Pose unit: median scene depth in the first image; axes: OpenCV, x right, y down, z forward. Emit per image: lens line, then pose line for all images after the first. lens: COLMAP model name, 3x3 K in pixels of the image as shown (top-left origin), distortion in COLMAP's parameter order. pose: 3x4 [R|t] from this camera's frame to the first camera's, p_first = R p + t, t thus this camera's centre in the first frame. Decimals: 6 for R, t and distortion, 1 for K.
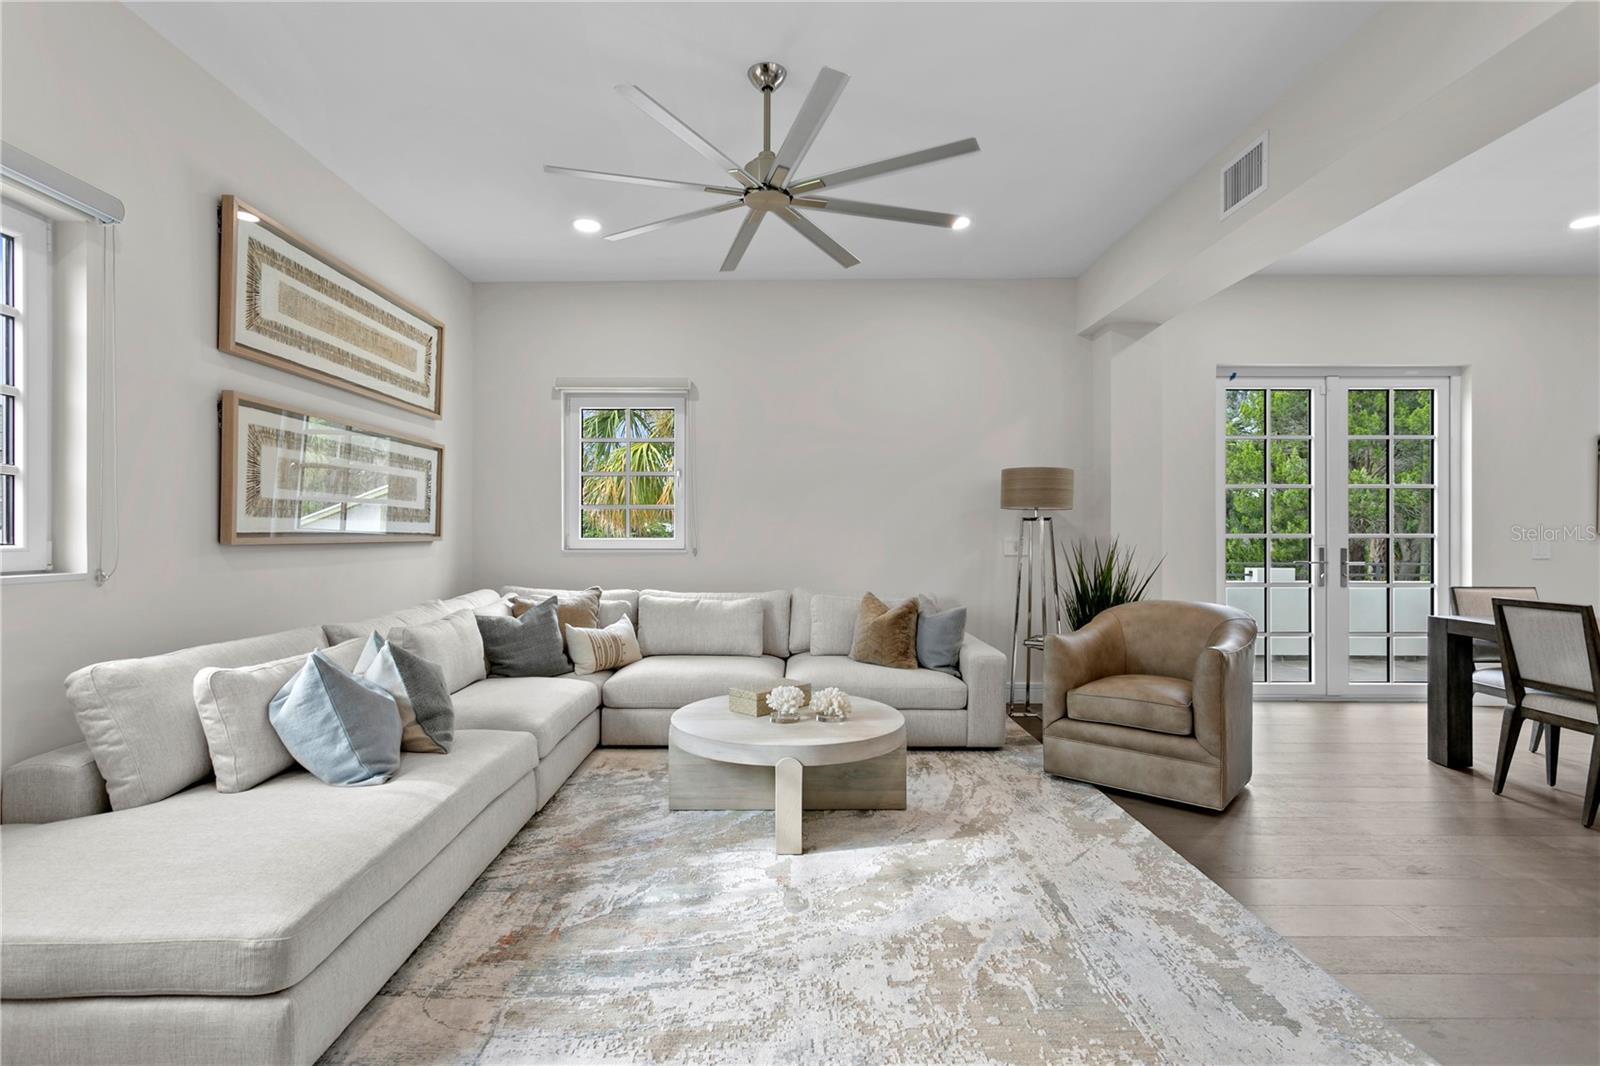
lens RADIAL K [[775.6, 0, 800.0], [0, 775.6, 533.0], [0, 0, 1]] dist [-0.068628, 0.050938]
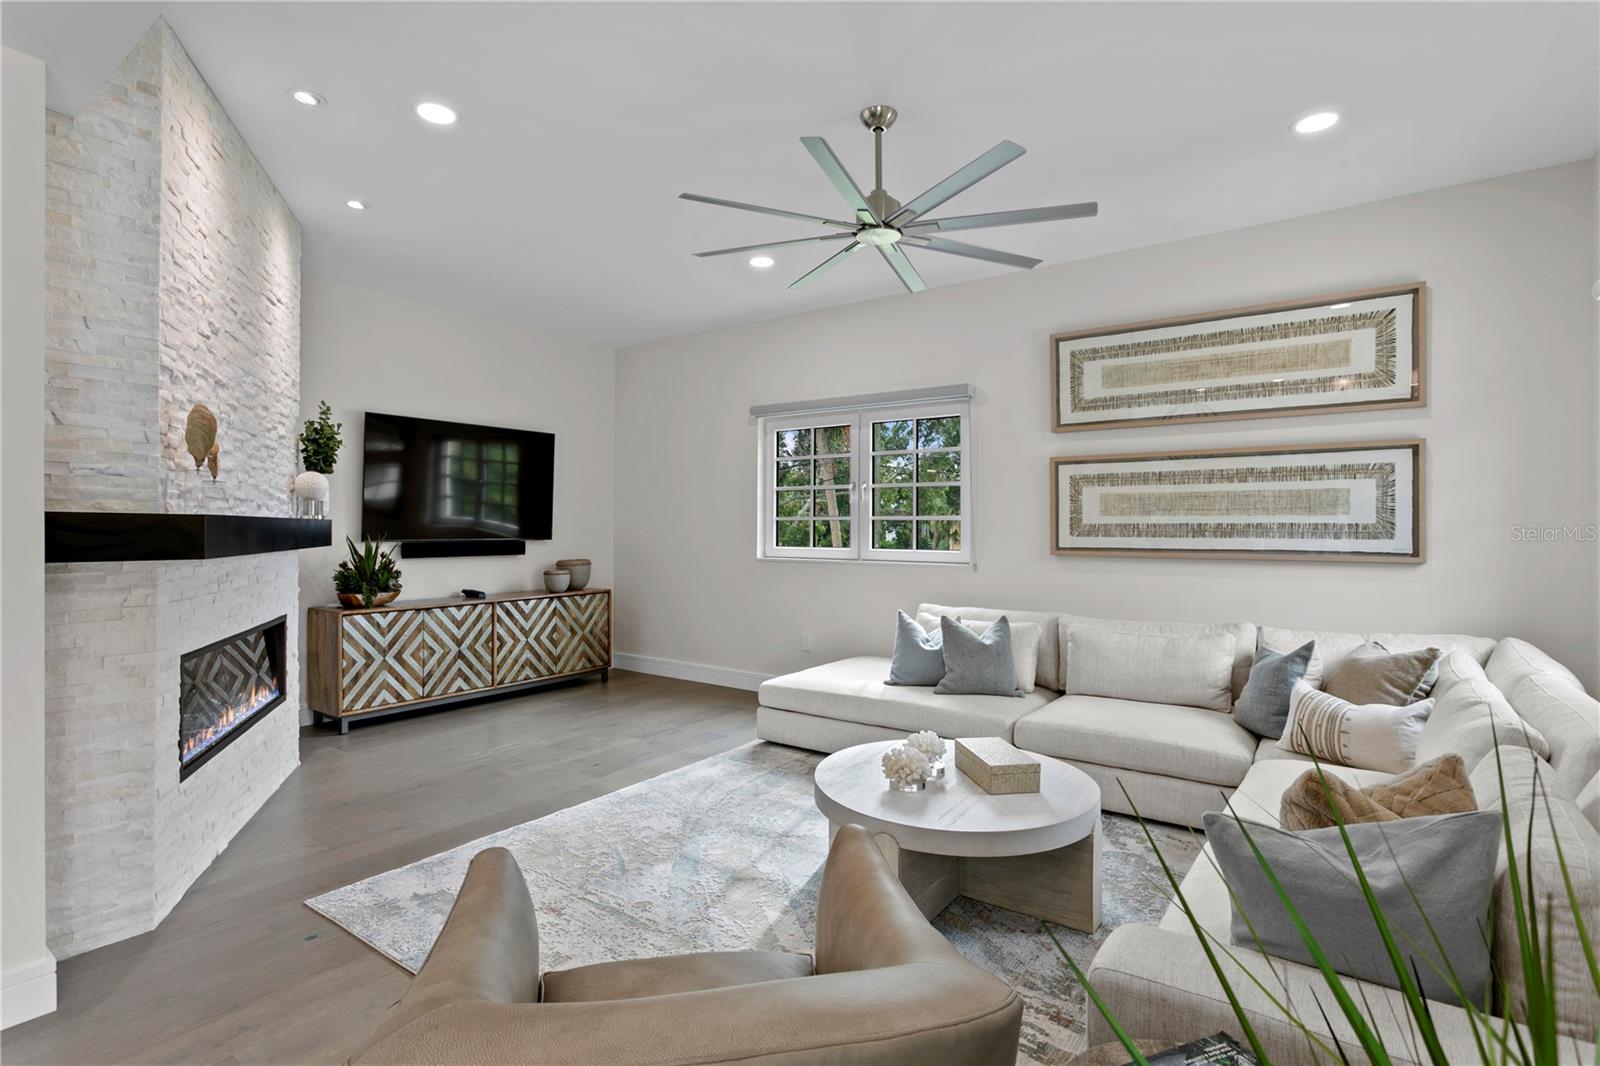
lens RADIAL K [[838.8, 0, 800.0], [0, 838.8, 533.0], [0, 0, 1]] dist [-0.130307, -0.000054]
pose [[-0.639037, -0.003912, -0.769166, 0.848787], [-0.005007, 0.999987, -0.000926, -0.024198], [0.769160, 0.003259, -0.639048, 1.583568]]
